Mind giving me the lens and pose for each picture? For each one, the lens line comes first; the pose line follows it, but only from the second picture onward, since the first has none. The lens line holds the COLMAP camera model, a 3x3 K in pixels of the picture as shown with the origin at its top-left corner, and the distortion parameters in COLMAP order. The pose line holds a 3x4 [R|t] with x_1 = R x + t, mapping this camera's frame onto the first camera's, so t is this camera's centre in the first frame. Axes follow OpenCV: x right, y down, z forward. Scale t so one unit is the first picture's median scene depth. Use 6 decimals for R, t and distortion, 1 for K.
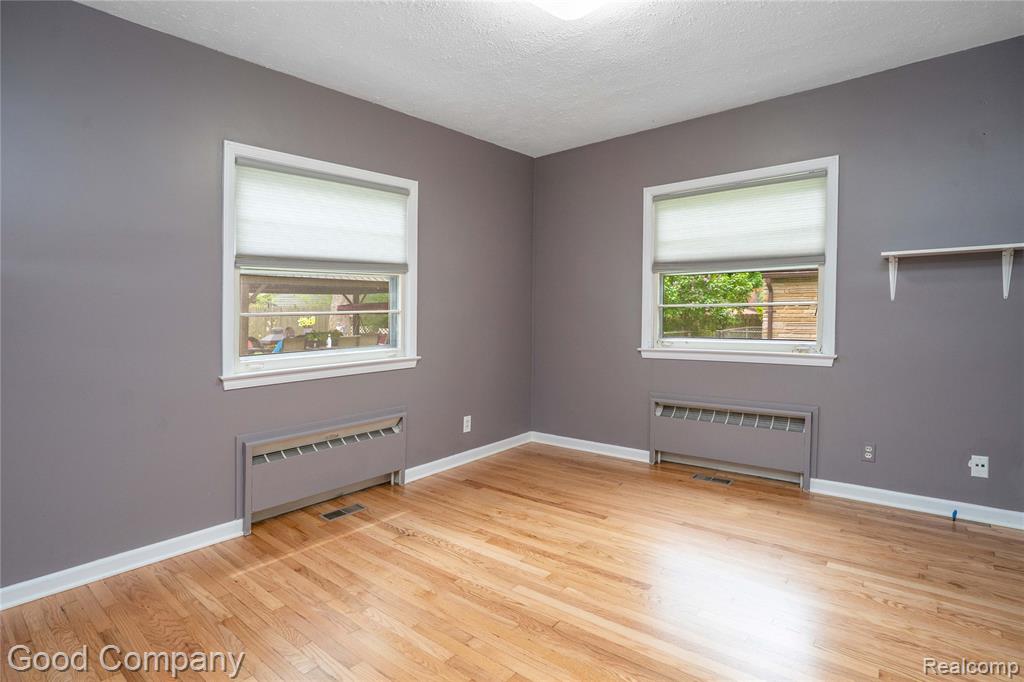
lens RADIAL K [[551.8, 0, 507.9], [0, 551.8, 314.4], [0, 0, 1]] dist [-0.025391, 0.000321]
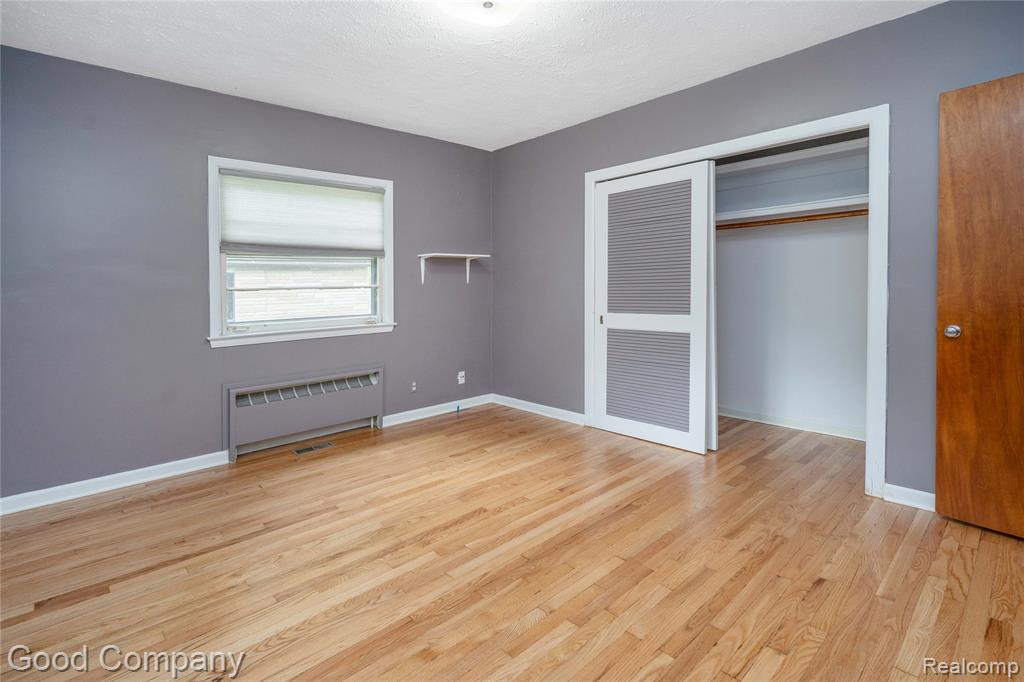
lens RADIAL K [[460.3, 0, 510.3], [0, 460.3, 294.7], [0, 0, 1]] dist [-0.000369, 0.000057]
pose [[0.147629, -0.005563, 0.989027, -0.544625], [0.030341, 0.999539, 0.001094, 0.009780], [-0.988577, 0.029847, 0.147730, 0.551148]]
